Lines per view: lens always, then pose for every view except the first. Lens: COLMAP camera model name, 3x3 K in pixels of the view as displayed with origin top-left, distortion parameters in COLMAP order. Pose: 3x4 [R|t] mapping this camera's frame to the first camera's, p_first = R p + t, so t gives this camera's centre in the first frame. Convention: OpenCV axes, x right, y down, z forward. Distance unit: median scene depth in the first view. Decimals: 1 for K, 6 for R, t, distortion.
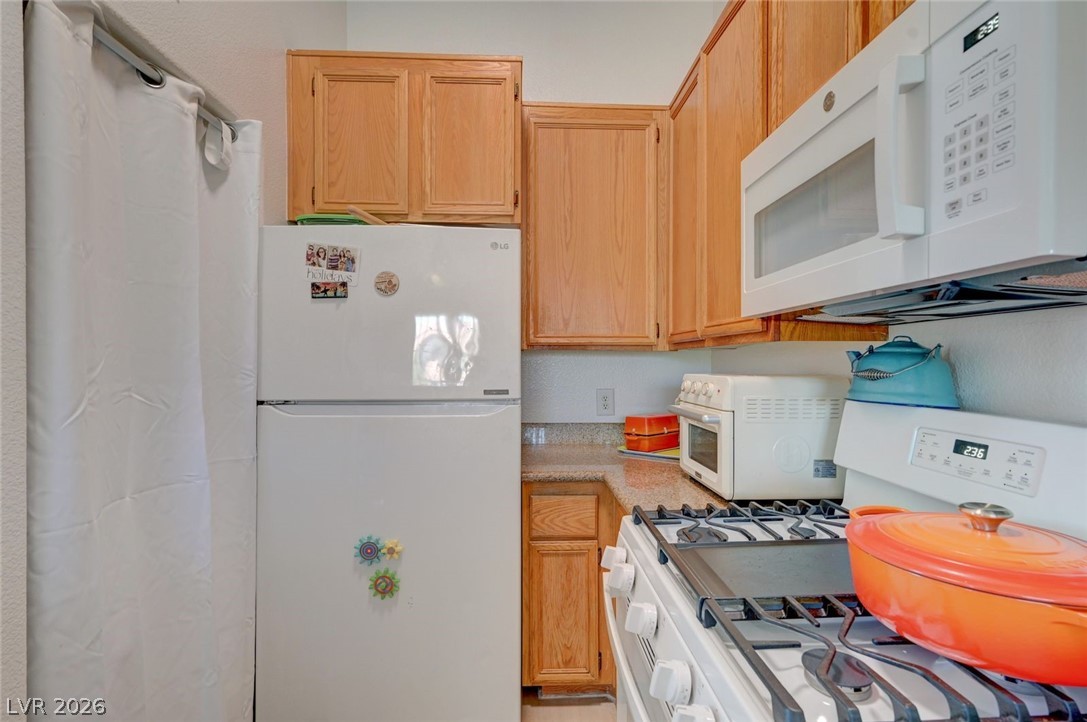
lens RADIAL K [[503.9, 0, 540.1], [0, 503.9, 364.8], [0, 0, 1]] dist [-0.004322, 0.001033]
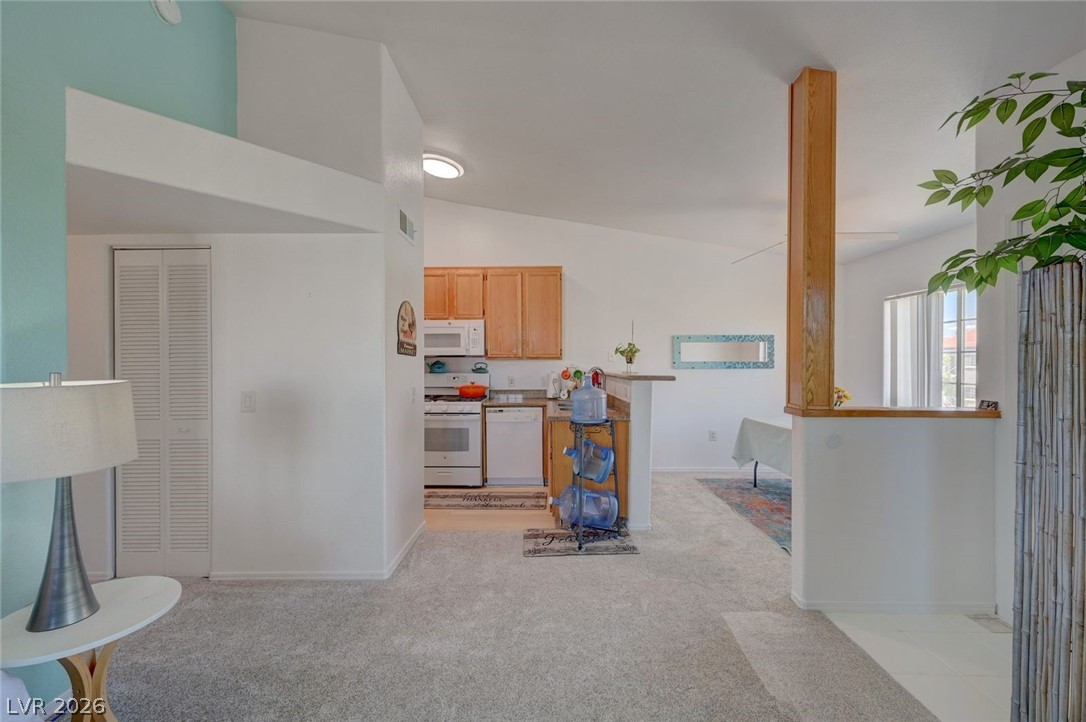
lens RADIAL K [[433.3, 0, 543.1], [0, 433.3, 362.9], [0, 0, 1]] dist [-0.000698, 0.000049]
pose [[0.050096, 0.000555, 0.998744, -2.737149], [0.010612, 0.999943, -0.001088, -0.009496], [-0.998688, 0.010653, 0.050087, -0.245002]]
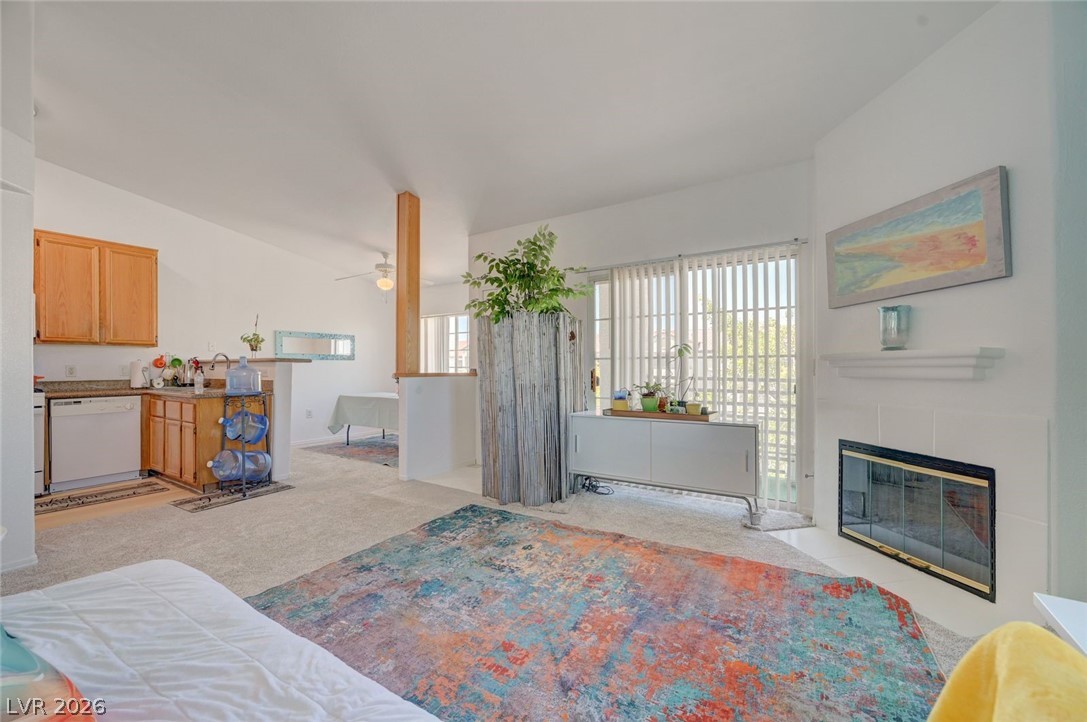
lens RADIAL K [[433.7, 0, 540.6], [0, 433.7, 365.2], [0, 0, 1]] dist [-0.000698, 0.000049]
pose [[-0.810632, 0.005620, 0.585529, -3.507077], [0.007300, 0.999973, 0.000509, 0.109469], [-0.585511, 0.004687, -0.810651, 0.660802]]
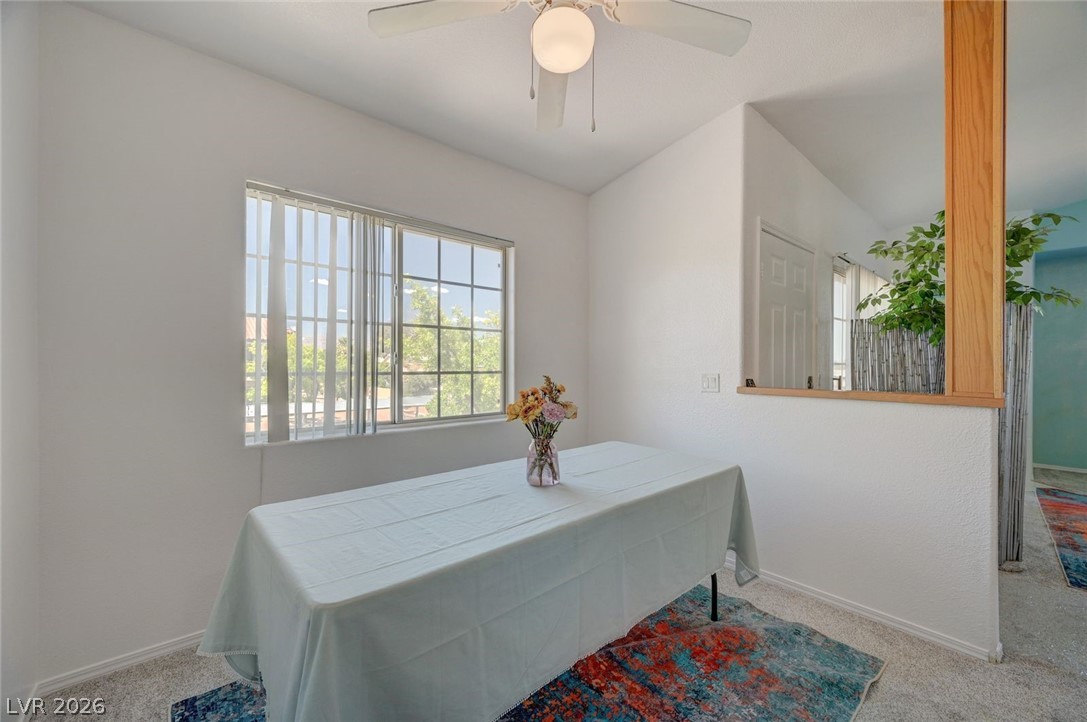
lens RADIAL K [[433.7, 0, 543.3], [0, 433.7, 363.4], [0, 0, 1]] dist [-0.000698, 0.000049]
pose [[-0.773166, -0.007901, -0.634154, 0.434169], [-0.015012, 0.999870, 0.005845, 0.074907], [0.634026, 0.014039, -0.773184, -0.911305]]
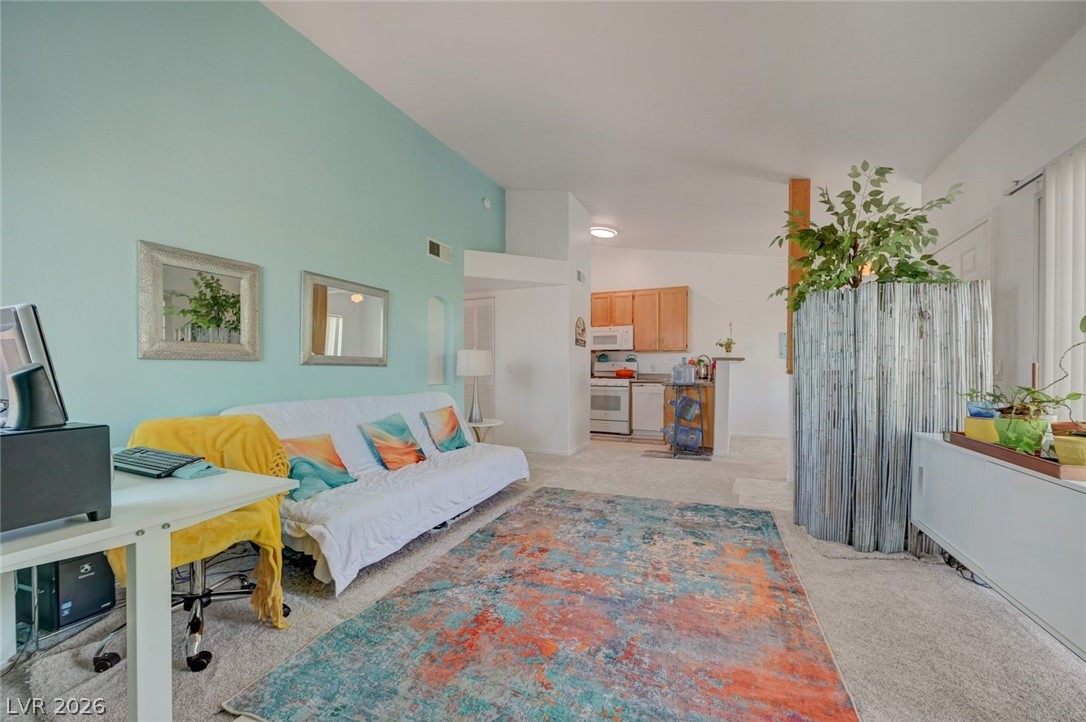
lens RADIAL K [[433.3, 0, 545.1], [0, 433.3, 369.1], [0, 0, 1]] dist [-0.000698, 0.000049]
pose [[0.444821, -0.000387, 0.895619, -4.234967], [0.004619, 0.999988, -0.001862, 0.144799], [-0.895607, 0.004965, 0.444818, -0.894116]]
